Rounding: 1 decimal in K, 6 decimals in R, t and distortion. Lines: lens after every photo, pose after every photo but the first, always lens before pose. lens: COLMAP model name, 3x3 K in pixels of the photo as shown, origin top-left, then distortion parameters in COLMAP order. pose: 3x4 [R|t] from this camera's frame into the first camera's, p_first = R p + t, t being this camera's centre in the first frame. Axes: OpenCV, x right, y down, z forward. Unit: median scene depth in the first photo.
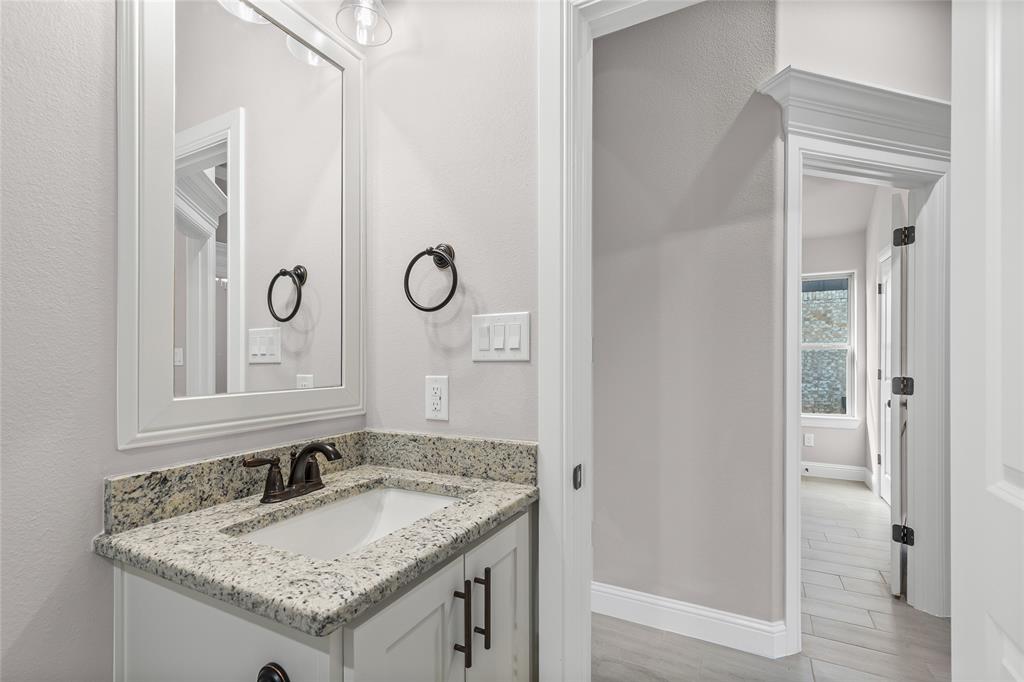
lens RADIAL K [[461.6, 0, 510.7], [0, 461.6, 340.0], [0, 0, 1]] dist [0.003830, -0.000516]
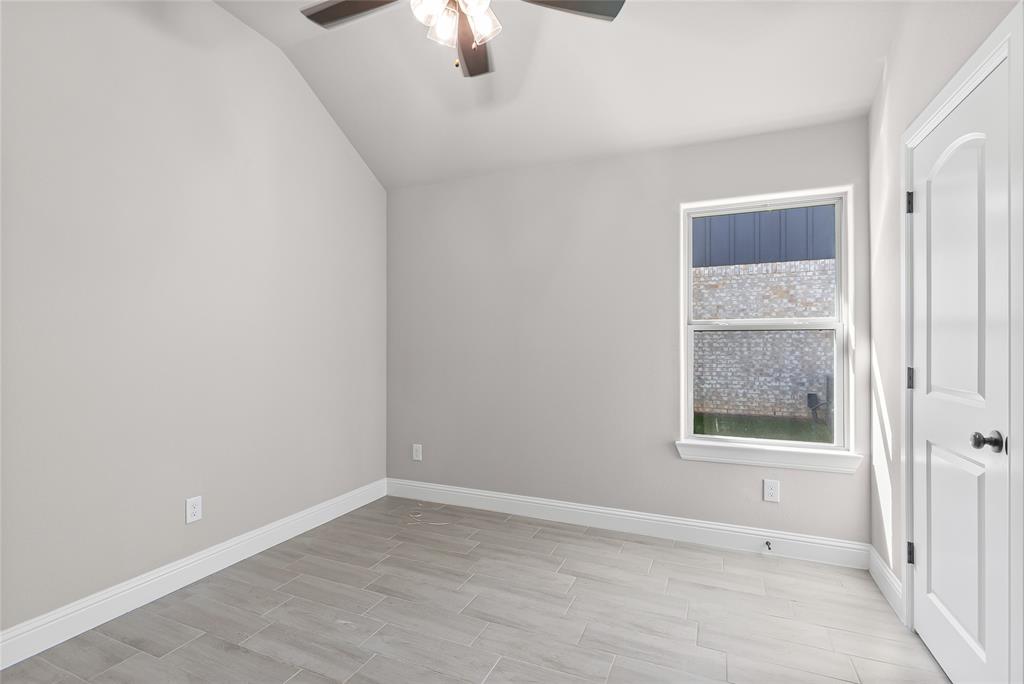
lens RADIAL K [[461.6, 0, 510.7], [0, 461.6, 341.0], [0, 0, 1]] dist [0.003830, -0.000516]
pose [[0.997744, -0.016890, 0.064977, 0.147298], [0.015659, 0.999689, 0.019403, 0.008368], [-0.065285, -0.018342, 0.997698, 0.230202]]
